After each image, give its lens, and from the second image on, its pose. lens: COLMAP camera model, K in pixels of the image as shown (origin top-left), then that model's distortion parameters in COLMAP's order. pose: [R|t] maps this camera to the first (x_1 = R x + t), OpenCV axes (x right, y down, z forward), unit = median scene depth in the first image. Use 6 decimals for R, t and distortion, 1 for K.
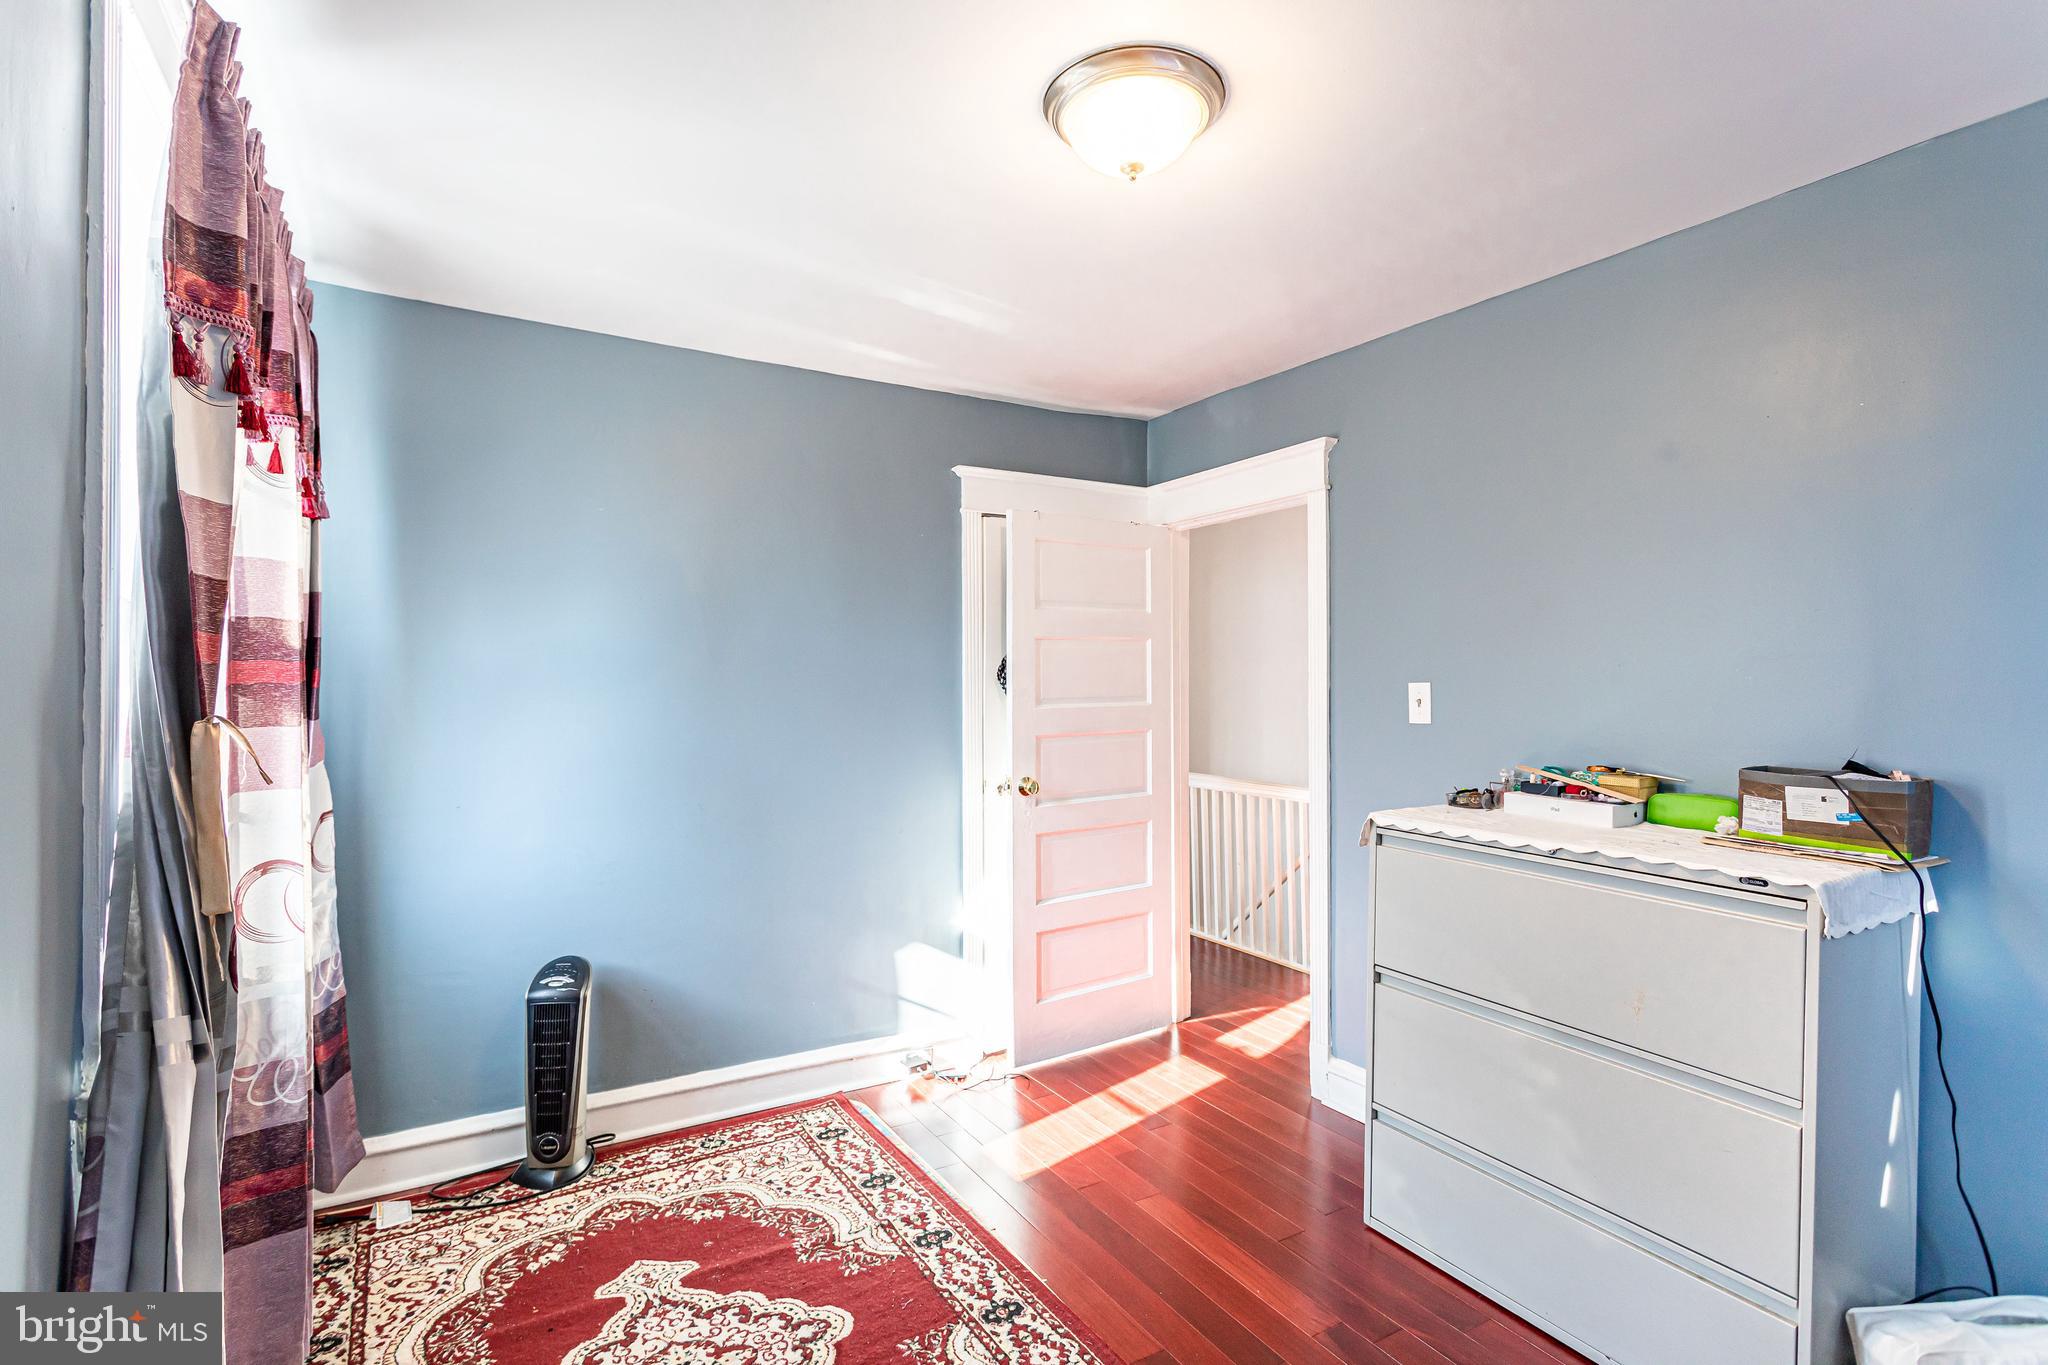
lens RADIAL K [[976.5, 0, 1026.7], [0, 976.5, 681.8], [0, 0, 1]] dist [0.000579, 0.003394]
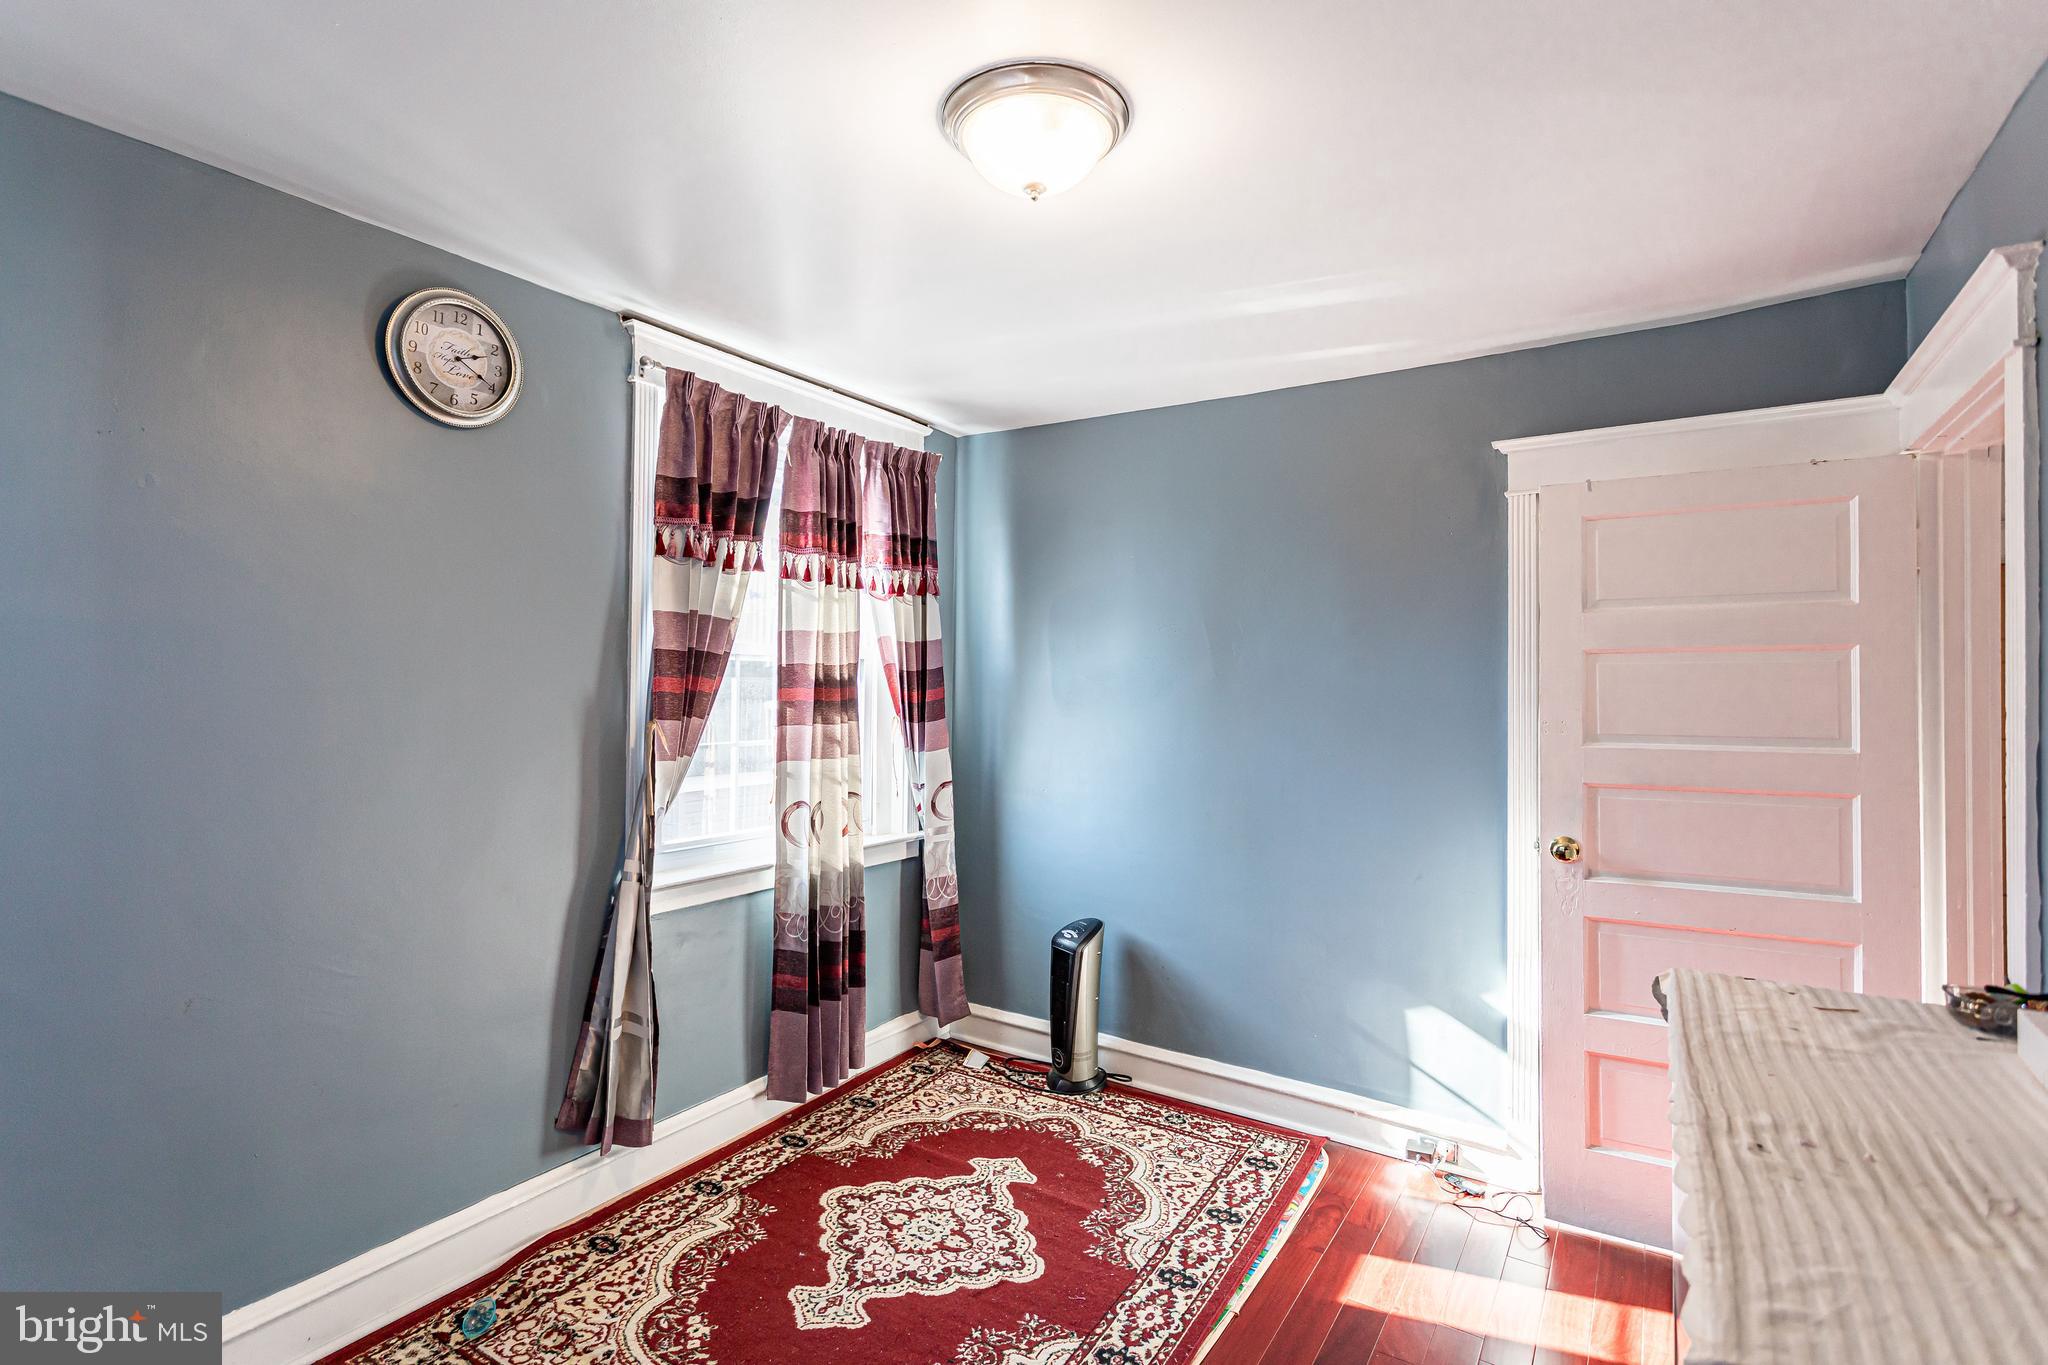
lens RADIAL K [[976.5, 0, 1019.2], [0, 976.5, 672.0], [0, 0, 1]] dist [0.000579, 0.003394]
pose [[0.431315, -0.003551, -0.902195, 0.659874], [-0.008722, 0.999929, -0.008105, -0.026016], [0.902159, 0.011365, 0.431253, 0.391909]]
